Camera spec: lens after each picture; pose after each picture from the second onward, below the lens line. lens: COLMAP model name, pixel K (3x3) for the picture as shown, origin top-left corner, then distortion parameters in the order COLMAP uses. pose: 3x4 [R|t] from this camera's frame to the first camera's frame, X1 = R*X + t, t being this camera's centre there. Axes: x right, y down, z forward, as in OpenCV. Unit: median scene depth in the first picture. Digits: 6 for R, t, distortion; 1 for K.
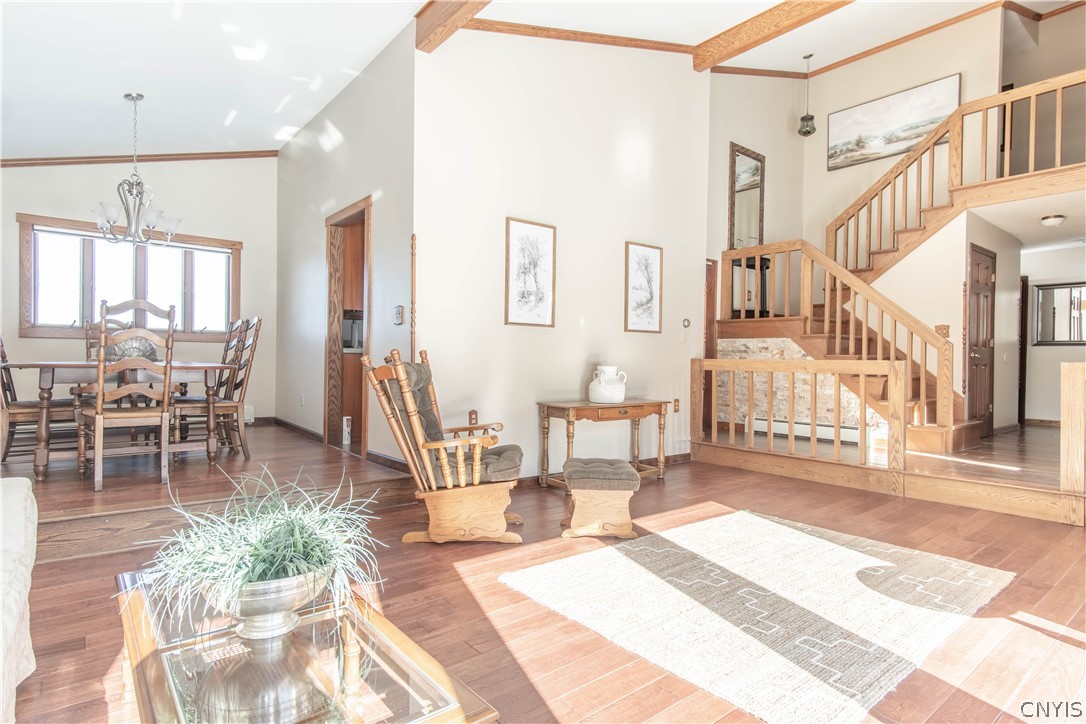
lens RADIAL K [[578.8, 0, 543.9], [0, 578.8, 360.5], [0, 0, 1]] dist [0.005175, -0.000029]
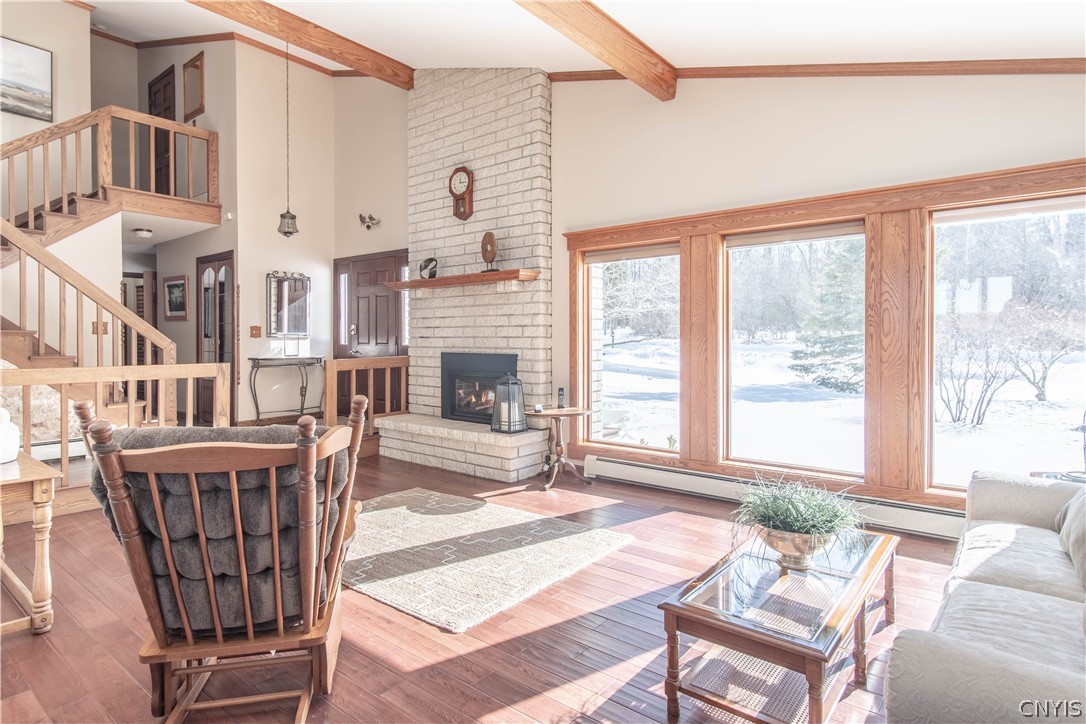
lens RADIAL K [[578.8, 0, 545.9], [0, 578.8, 344.7], [0, 0, 1]] dist [0.005175, -0.000029]
pose [[-0.211335, -0.017582, 0.977256, -0.575496], [-0.001009, 0.999842, 0.017770, -0.052718], [-0.977413, 0.002770, -0.211319, 0.616351]]
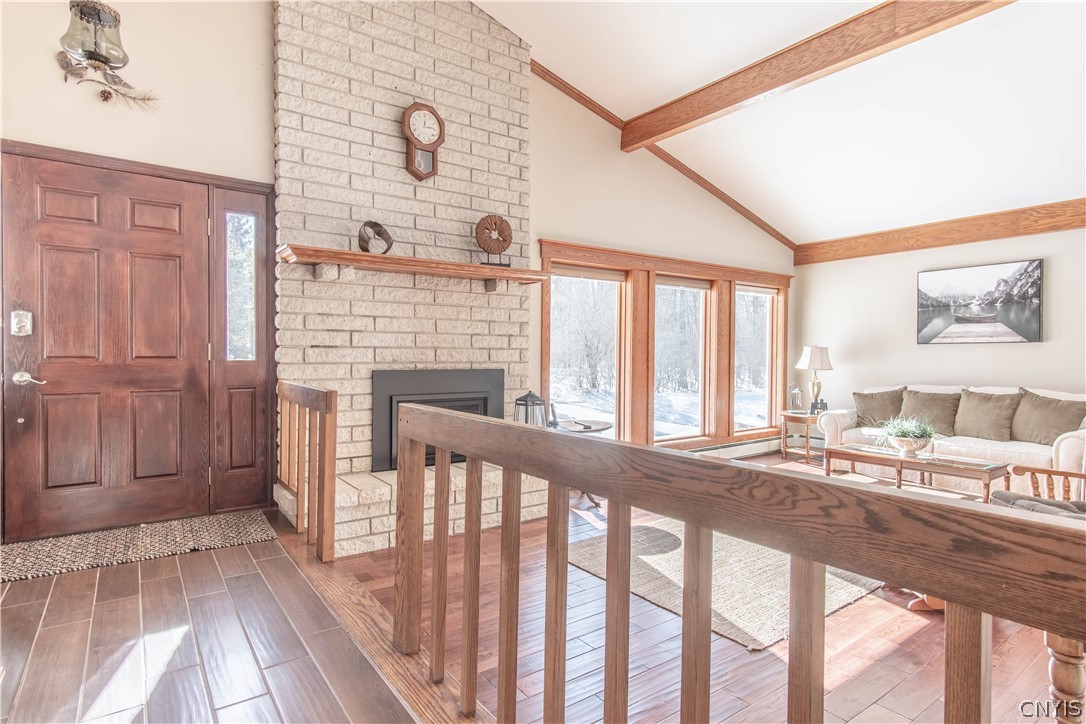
lens RADIAL K [[578.8, 0, 547.2], [0, 578.8, 359.3], [0, 0, 1]] dist [0.005175, -0.000029]
pose [[-0.998628, -0.013439, 0.050610, 0.473932], [-0.012847, 0.999845, 0.012014, -0.041498], [-0.050764, 0.011348, -0.998646, 1.413084]]
